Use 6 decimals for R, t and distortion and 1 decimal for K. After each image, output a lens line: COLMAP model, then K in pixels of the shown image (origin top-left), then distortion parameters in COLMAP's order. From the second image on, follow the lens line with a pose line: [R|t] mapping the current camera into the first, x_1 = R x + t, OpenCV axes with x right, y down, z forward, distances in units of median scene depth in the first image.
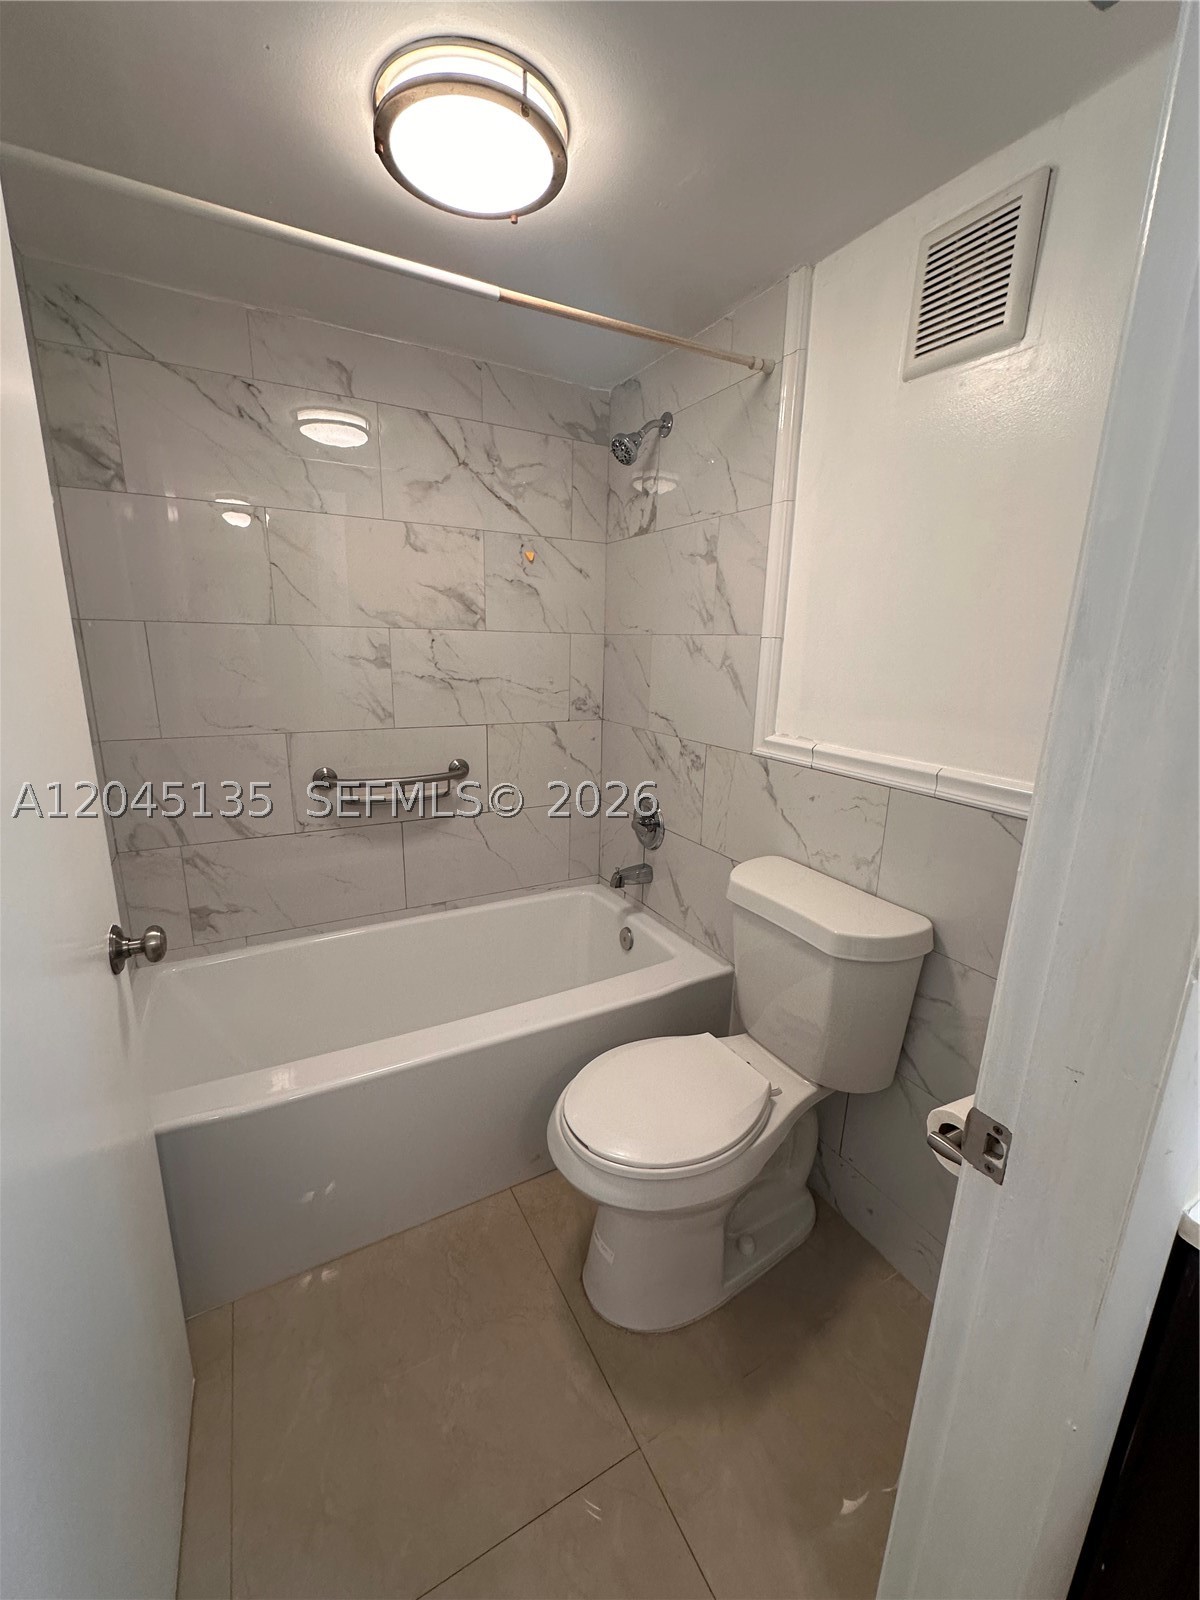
lens RADIAL K [[632.2, 0, 603.4], [0, 632.2, 799.9], [0, 0, 1]] dist [0.000961, -0.000093]
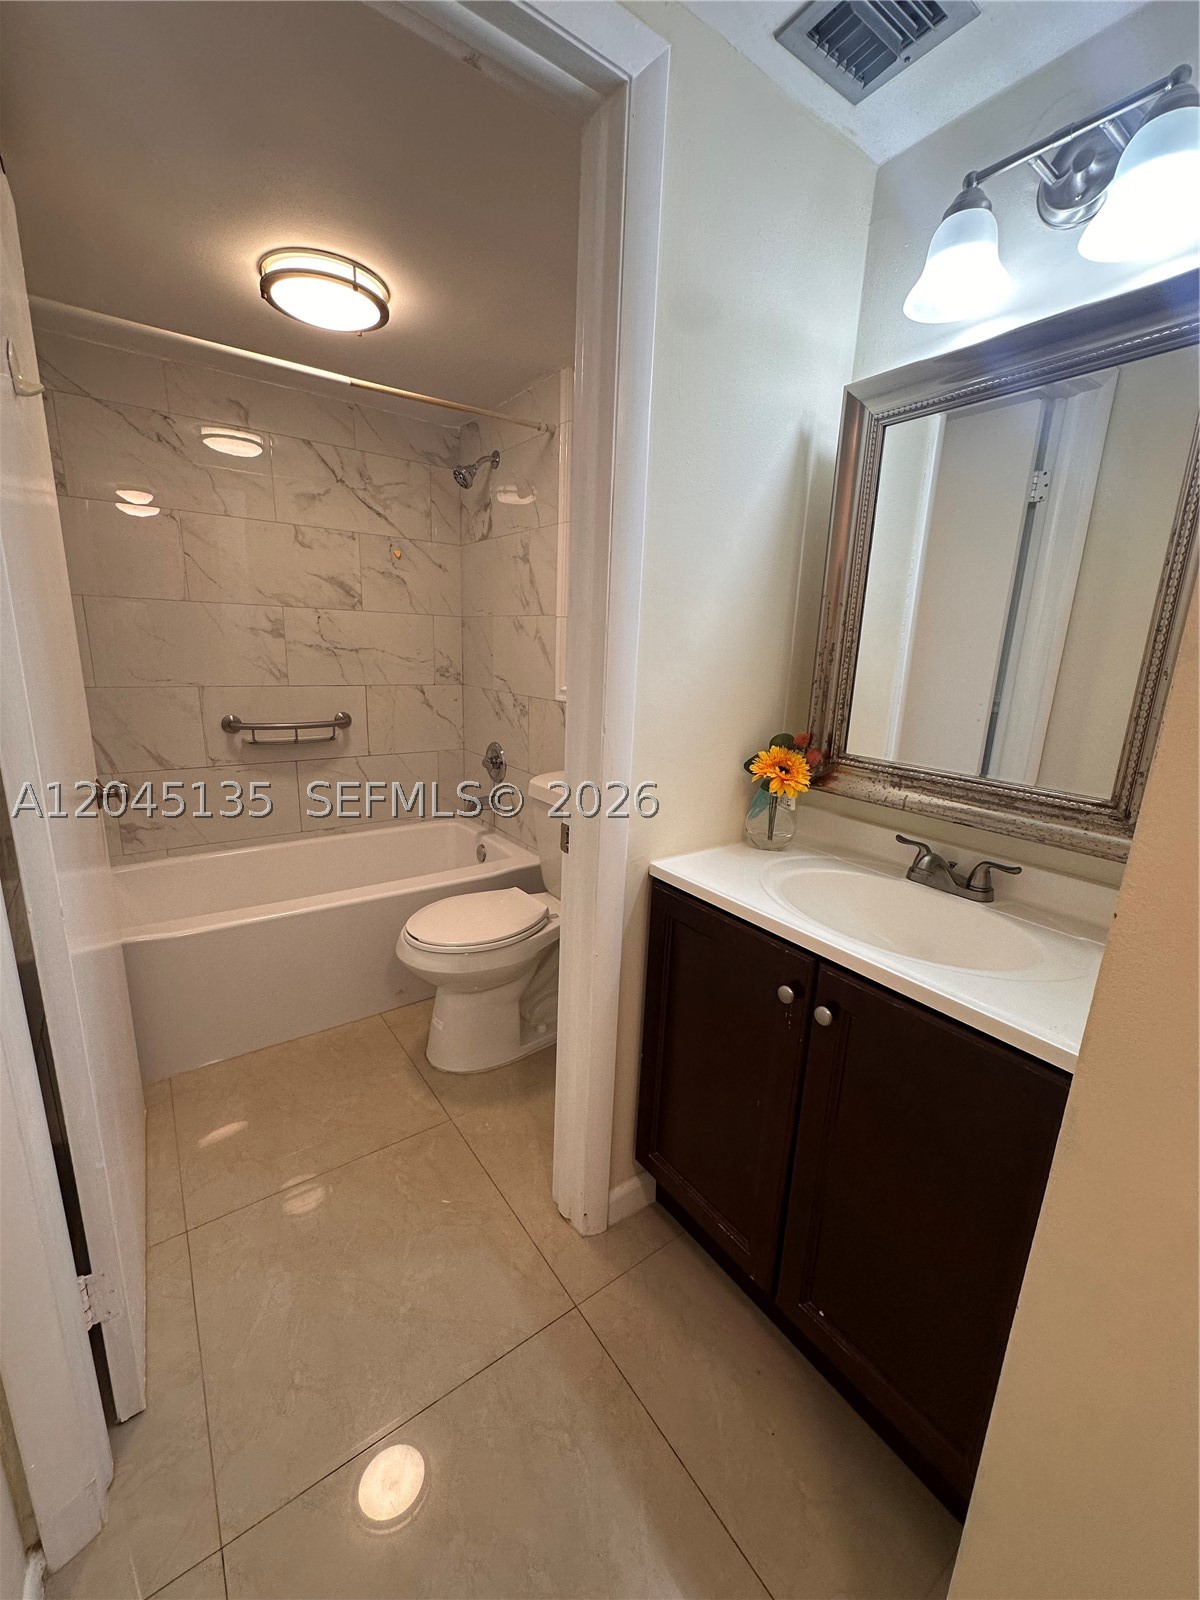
lens RADIAL K [[632.2, 0, 599.5], [0, 632.2, 799.7], [0, 0, 1]] dist [0.000961, -0.000093]
pose [[0.992896, -0.014814, 0.118060, 0.145091], [0.014470, 0.999888, 0.003770, 0.126823], [-0.118103, -0.002035, 0.992999, -0.357440]]
